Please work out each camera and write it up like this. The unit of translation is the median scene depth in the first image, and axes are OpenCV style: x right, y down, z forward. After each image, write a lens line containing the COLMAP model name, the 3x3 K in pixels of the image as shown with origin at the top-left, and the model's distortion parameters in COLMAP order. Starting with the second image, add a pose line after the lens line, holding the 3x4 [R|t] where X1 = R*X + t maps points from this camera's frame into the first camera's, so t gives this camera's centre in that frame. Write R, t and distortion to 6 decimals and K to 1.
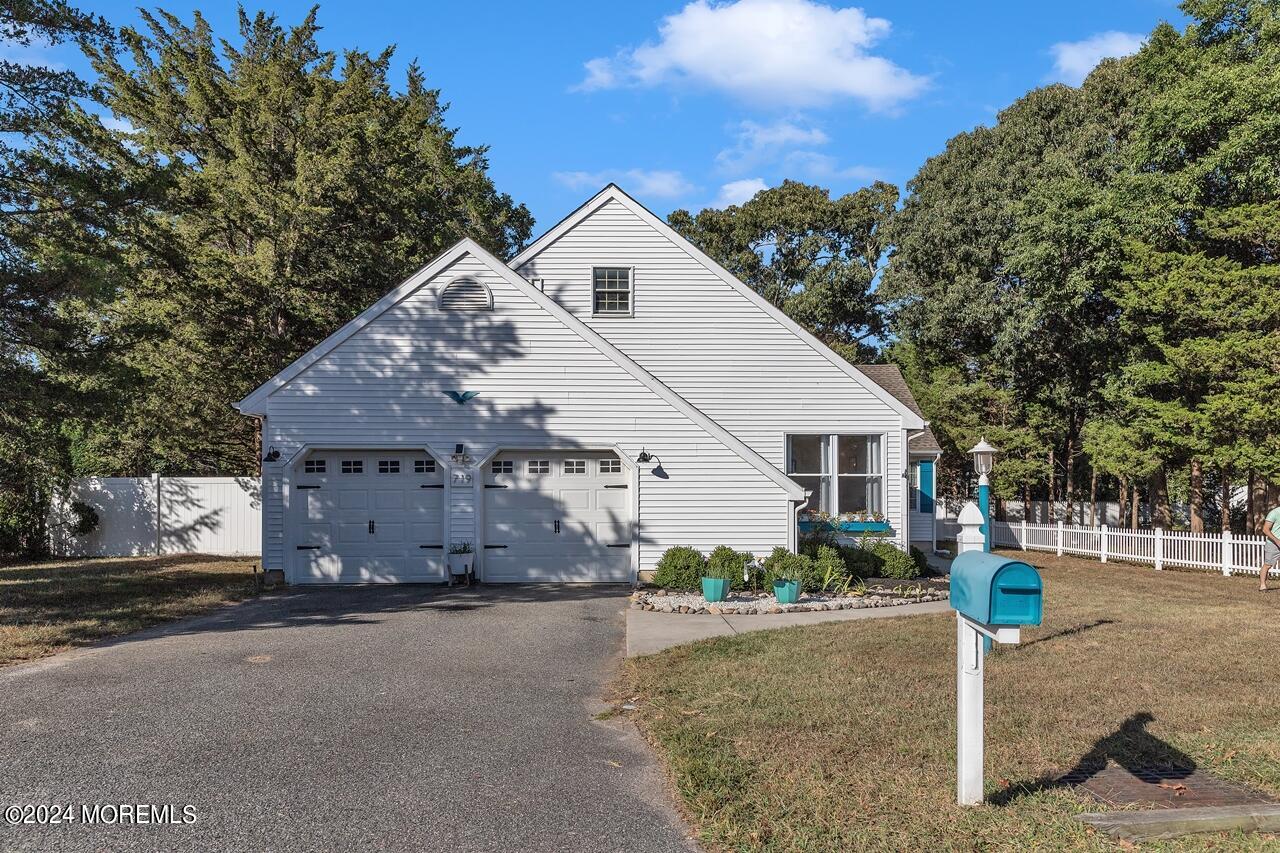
lens RADIAL K [[877.6, 0, 640.9], [0, 877.6, 495.9], [0, 0, 1]] dist [0.003392, 0.001092]
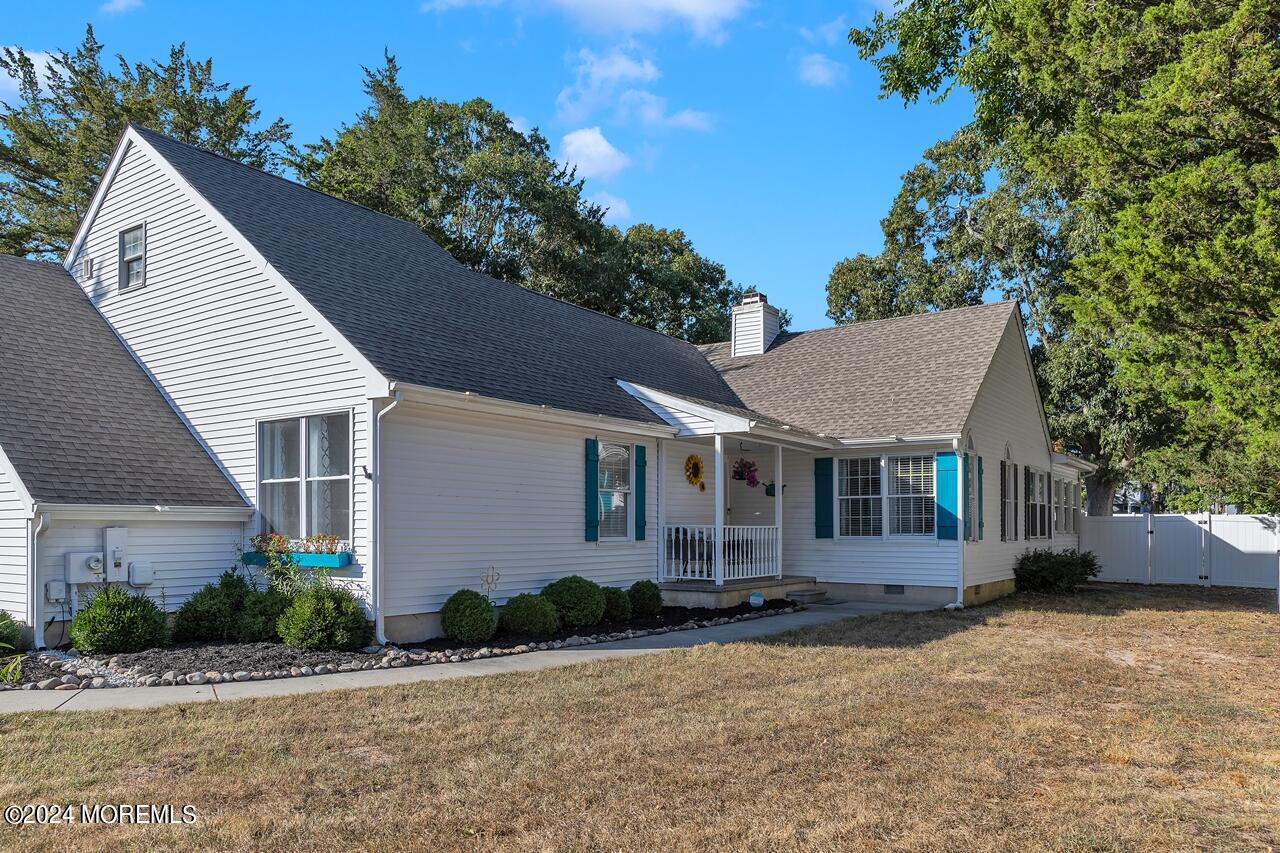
lens RADIAL K [[902.4, 0, 641.7], [0, 902.4, 520.5], [0, 0, 1]] dist [0.004297, 0.001359]
pose [[0.806657, -0.008082, -0.590964, 0.962337], [0.006821, 0.999967, -0.004365, 0.012903], [0.590980, -0.000510, 0.806686, 0.715820]]
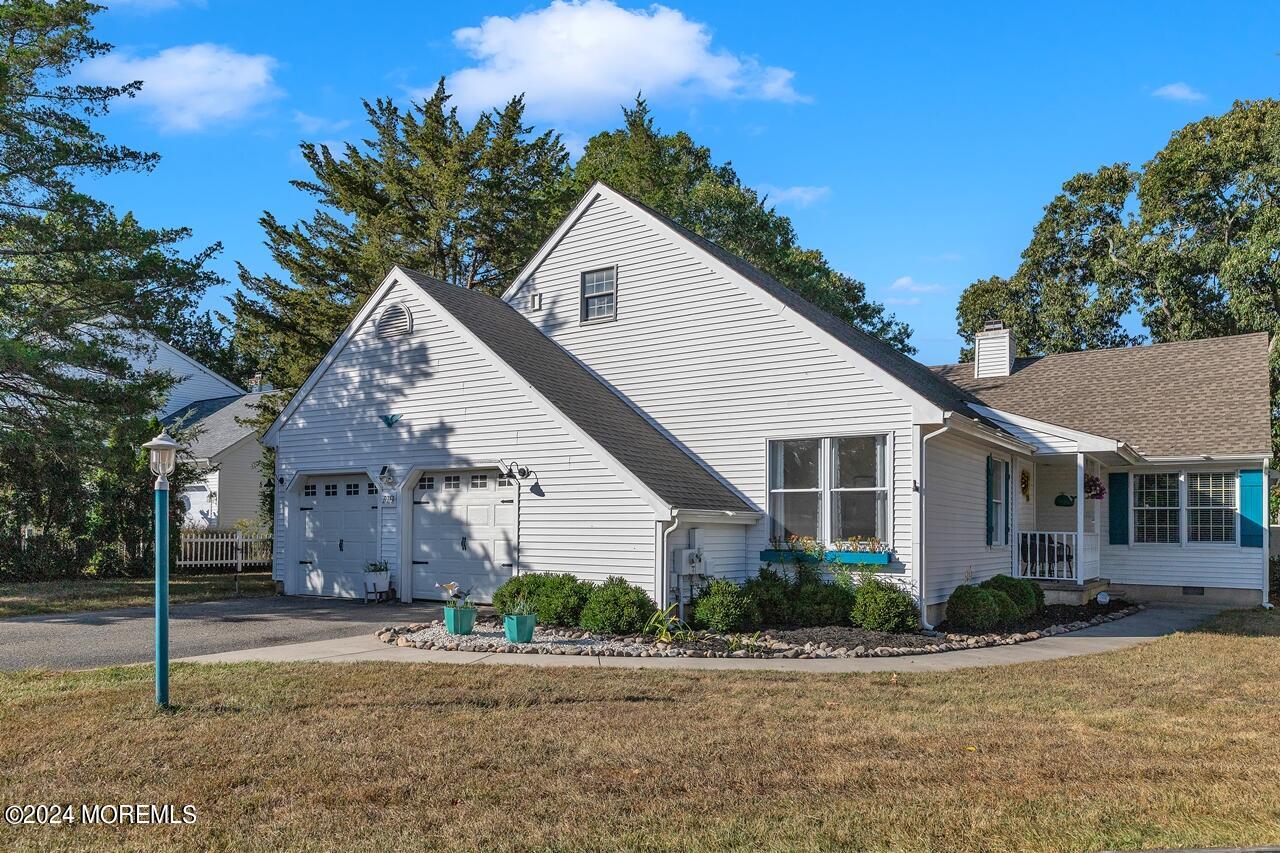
lens RADIAL K [[897.9, 0, 639.2], [0, 897.9, 503.7], [0, 0, 1]] dist [0.003003, 0.000420]
pose [[0.811497, -0.010981, -0.584254, 0.643342], [-0.005135, 0.999651, -0.025920, 0.010806], [0.584335, 0.024034, 0.811157, 0.312683]]
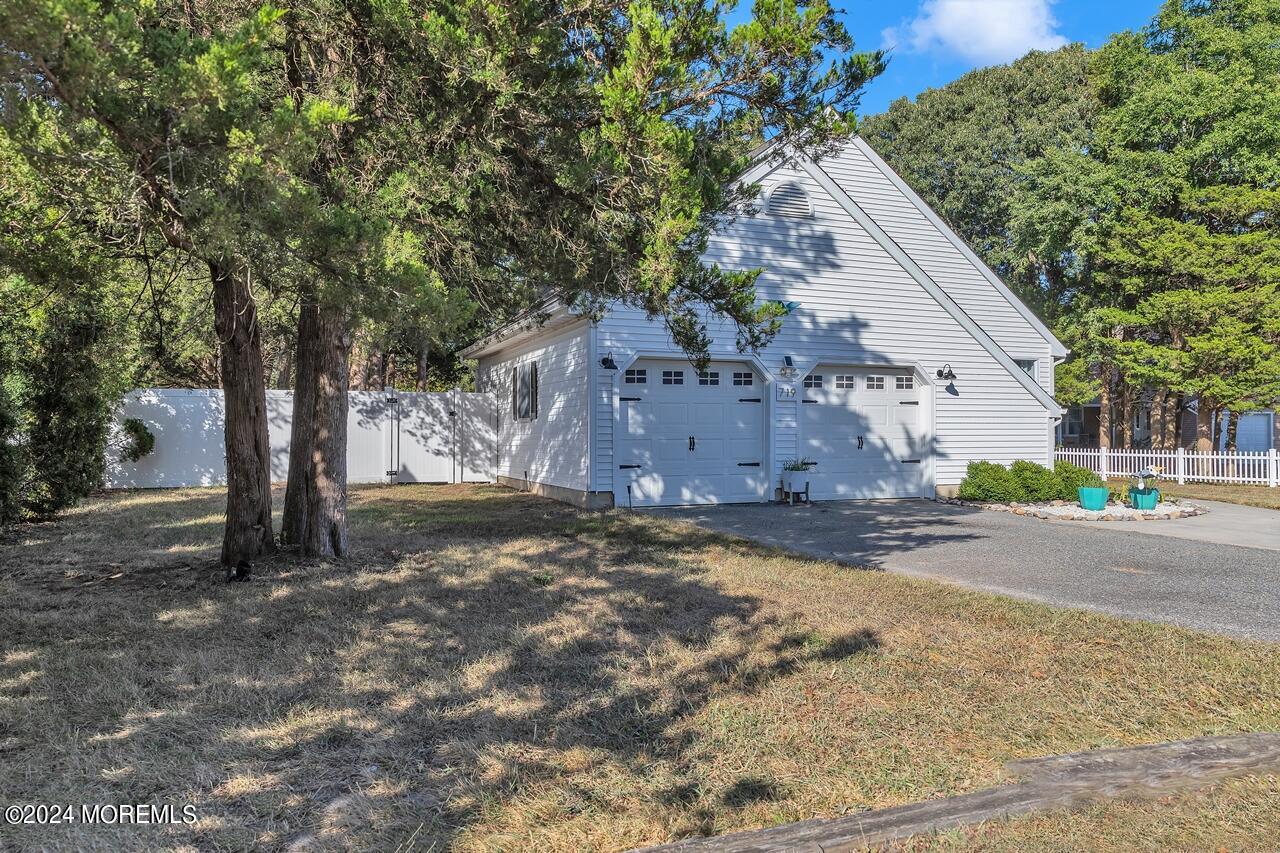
lens RADIAL K [[864.5, 0, 640.0], [0, 864.5, 426.5], [0, 0, 1]] dist [0.001869, -0.000064]
pose [[0.941913, 0.003022, 0.335843, -0.664954], [-0.003038, 0.999995, -0.000478, 0.018550], [-0.335843, -0.000570, 0.941918, 0.162524]]
